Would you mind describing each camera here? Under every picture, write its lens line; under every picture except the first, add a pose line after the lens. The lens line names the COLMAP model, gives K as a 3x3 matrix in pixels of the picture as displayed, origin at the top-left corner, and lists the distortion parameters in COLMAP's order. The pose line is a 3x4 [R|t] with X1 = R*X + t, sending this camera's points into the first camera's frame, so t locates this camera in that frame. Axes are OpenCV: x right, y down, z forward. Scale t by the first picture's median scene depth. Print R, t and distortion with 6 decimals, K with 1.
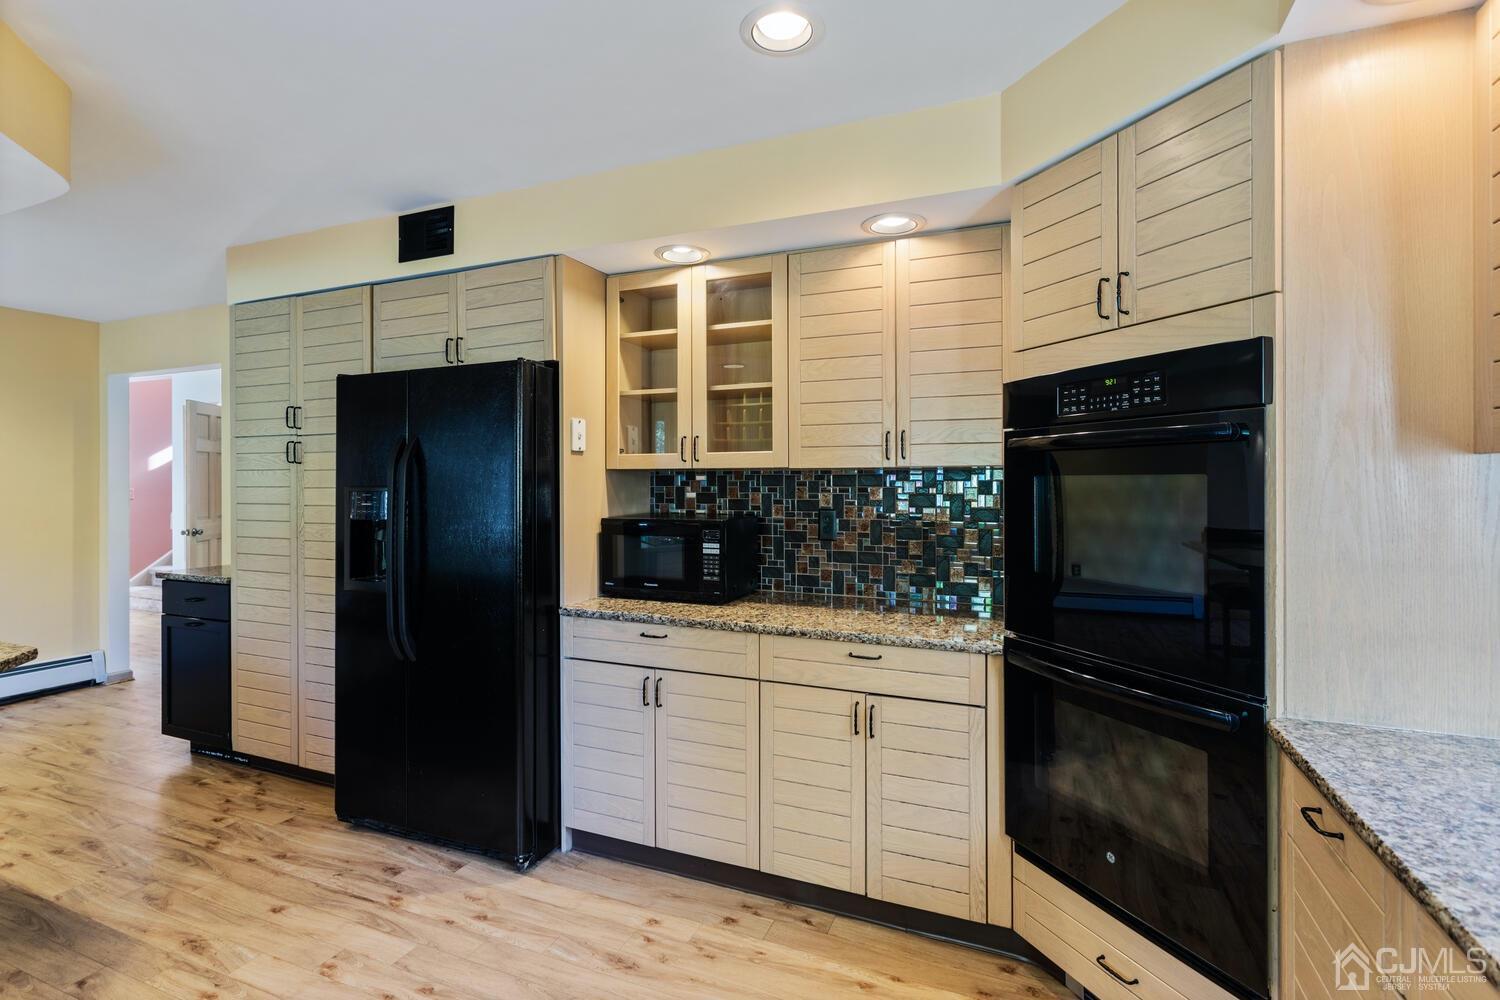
lens RADIAL K [[716.3, 0, 751.4], [0, 716.3, 474.4], [0, 0, 1]] dist [-0.004294, 0.001258]
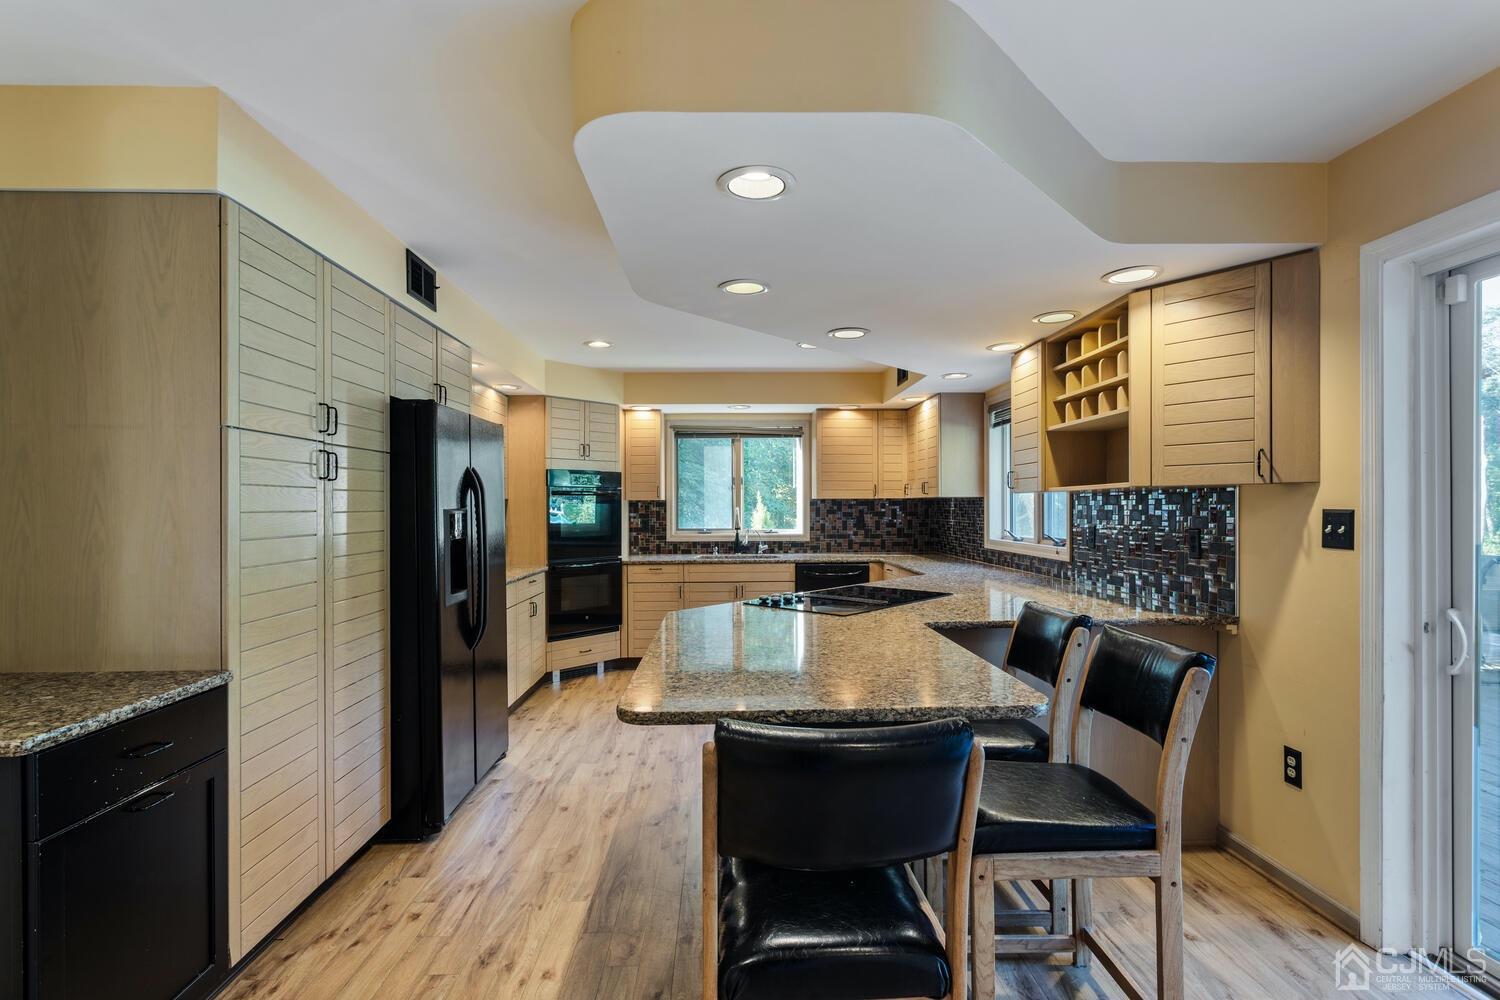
lens RADIAL K [[716.3, 0, 749.2], [0, 716.3, 506.9], [0, 0, 1]] dist [-0.004294, 0.001258]
pose [[-0.422862, 0.002653, 0.906190, -1.814133], [0.000650, 0.999996, -0.002624, 0.017958], [-0.906194, -0.000521, -0.422862, 1.098277]]
